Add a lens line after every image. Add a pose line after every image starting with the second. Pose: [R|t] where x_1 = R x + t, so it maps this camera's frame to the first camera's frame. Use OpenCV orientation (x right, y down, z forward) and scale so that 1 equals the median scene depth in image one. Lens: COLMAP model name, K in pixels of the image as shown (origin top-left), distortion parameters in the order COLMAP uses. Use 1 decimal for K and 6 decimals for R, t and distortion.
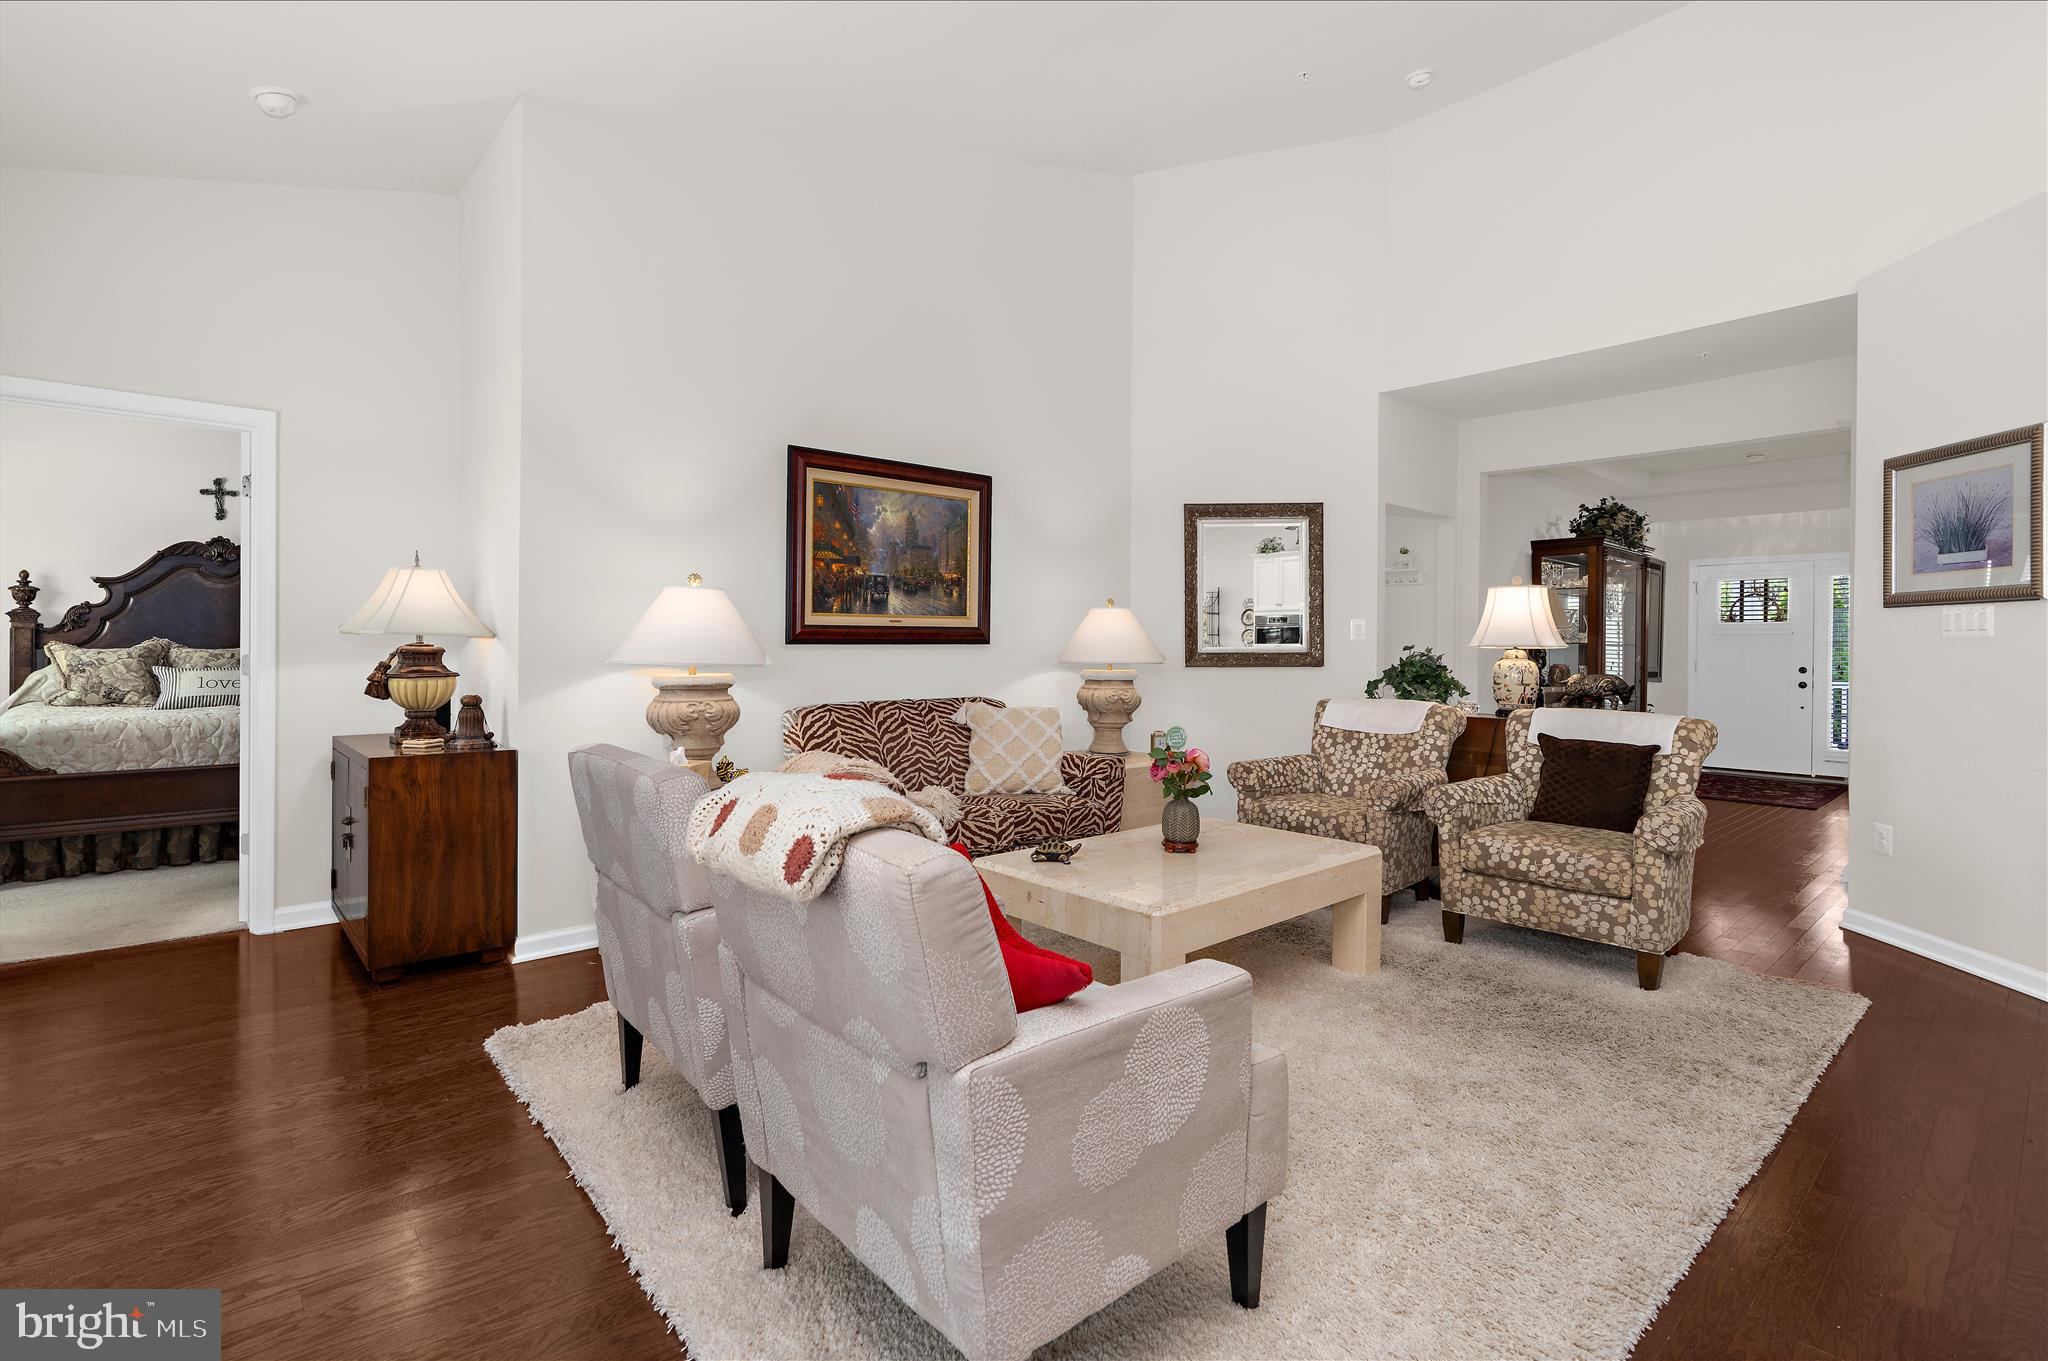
lens RADIAL K [[933.3, 0, 1013.3], [0, 933.3, 661.0], [0, 0, 1]] dist [-0.004809, -0.000013]
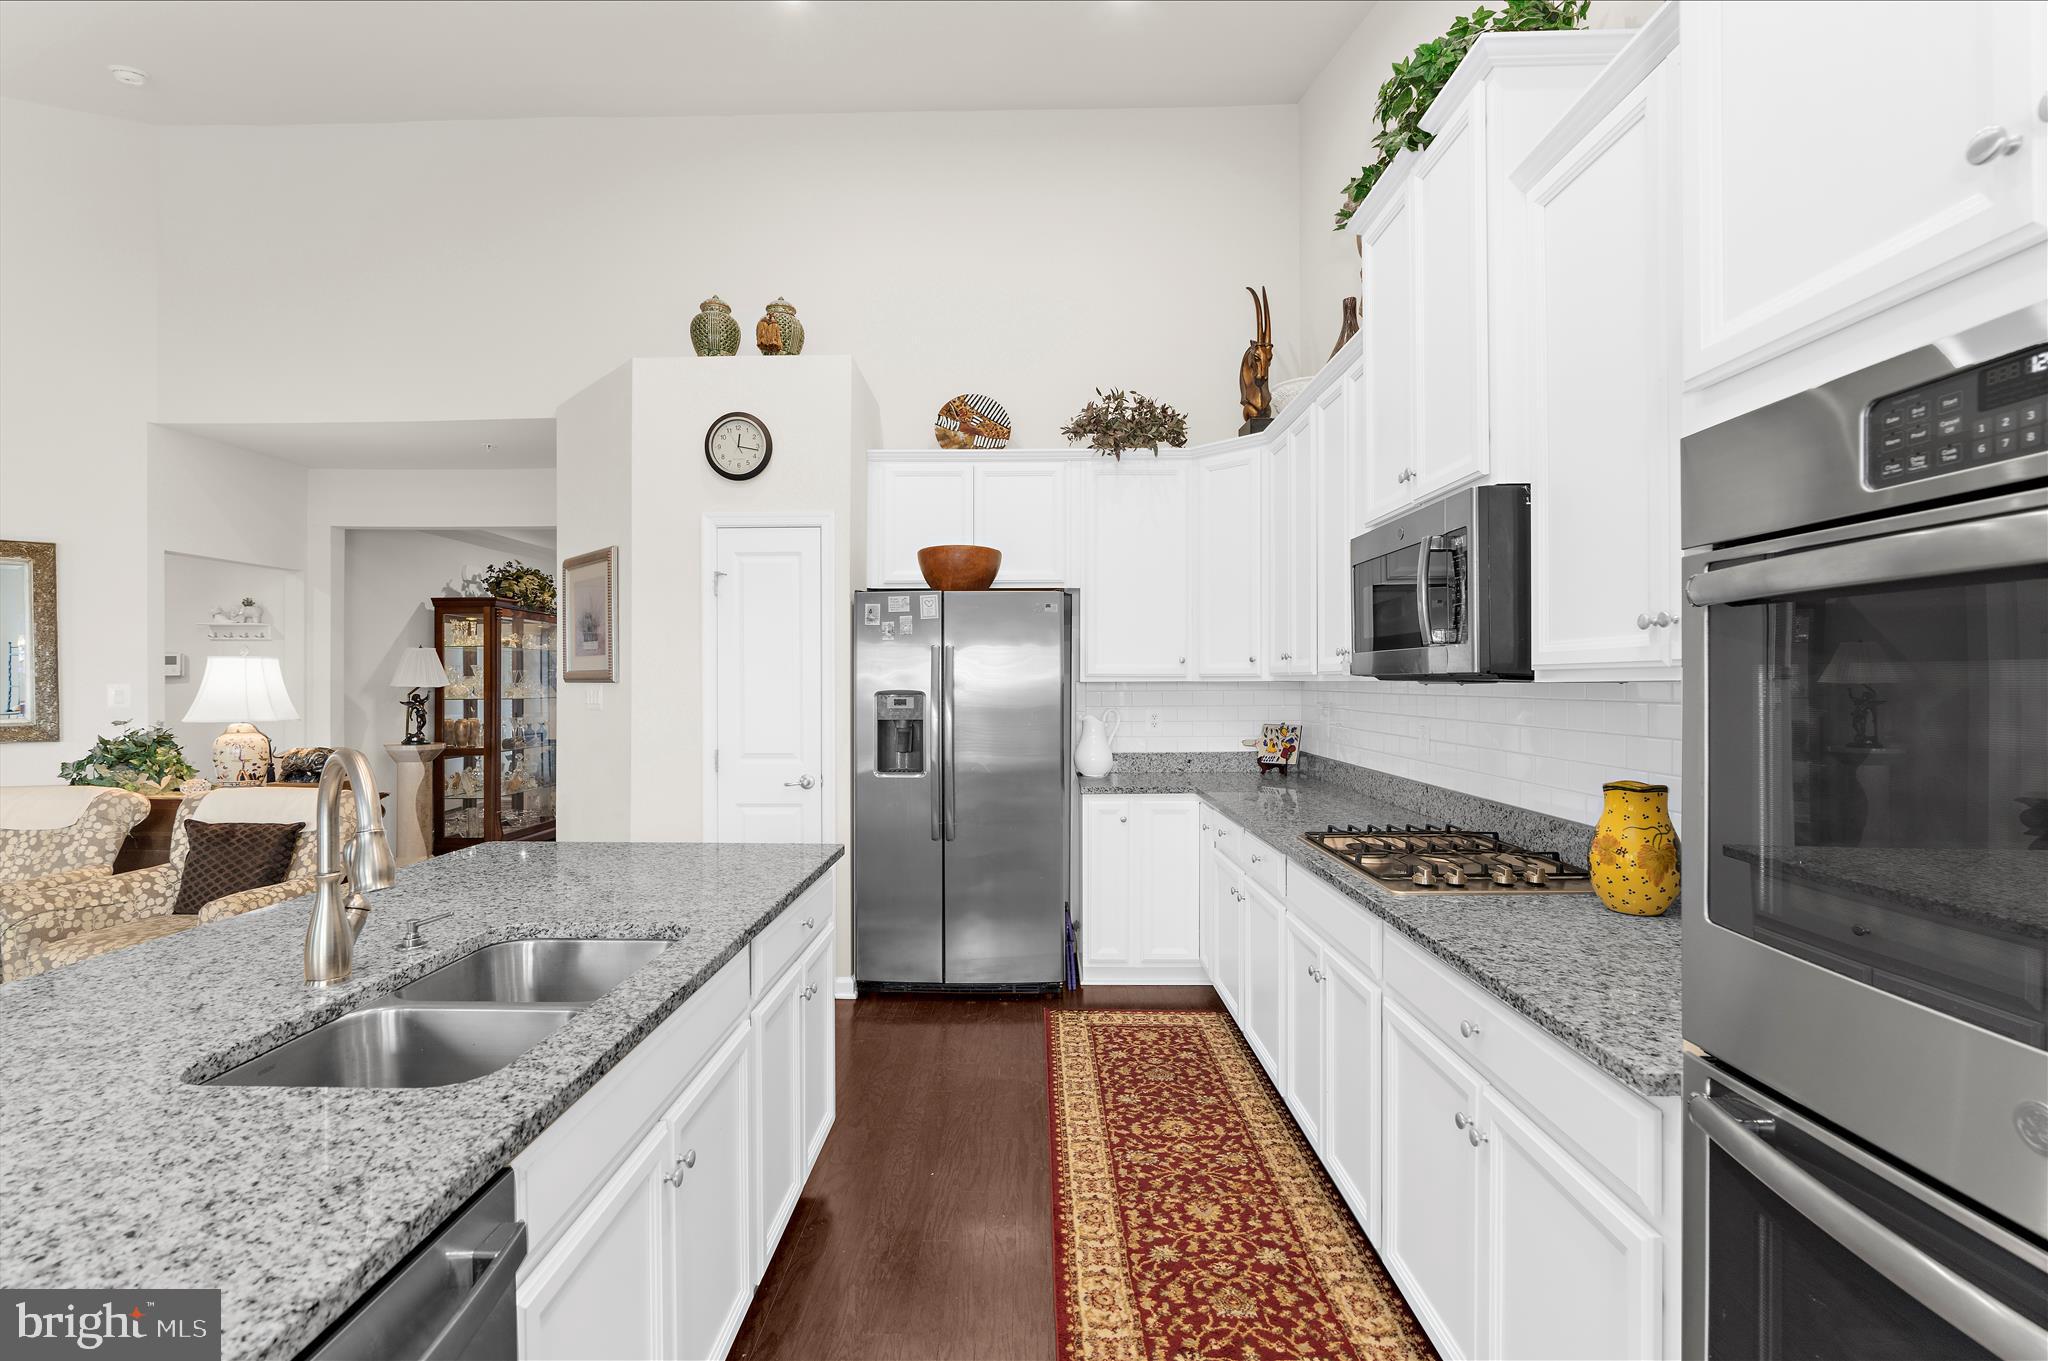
lens RADIAL K [[933.3, 0, 1005.2], [0, 933.3, 684.1], [0, 0, 1]] dist [-0.004809, -0.000013]
pose [[0.692755, -0.009907, 0.721105, 0.407902], [0.015274, 0.999883, -0.000936, -0.040353], [-0.721012, 0.011663, 0.692825, -0.219529]]
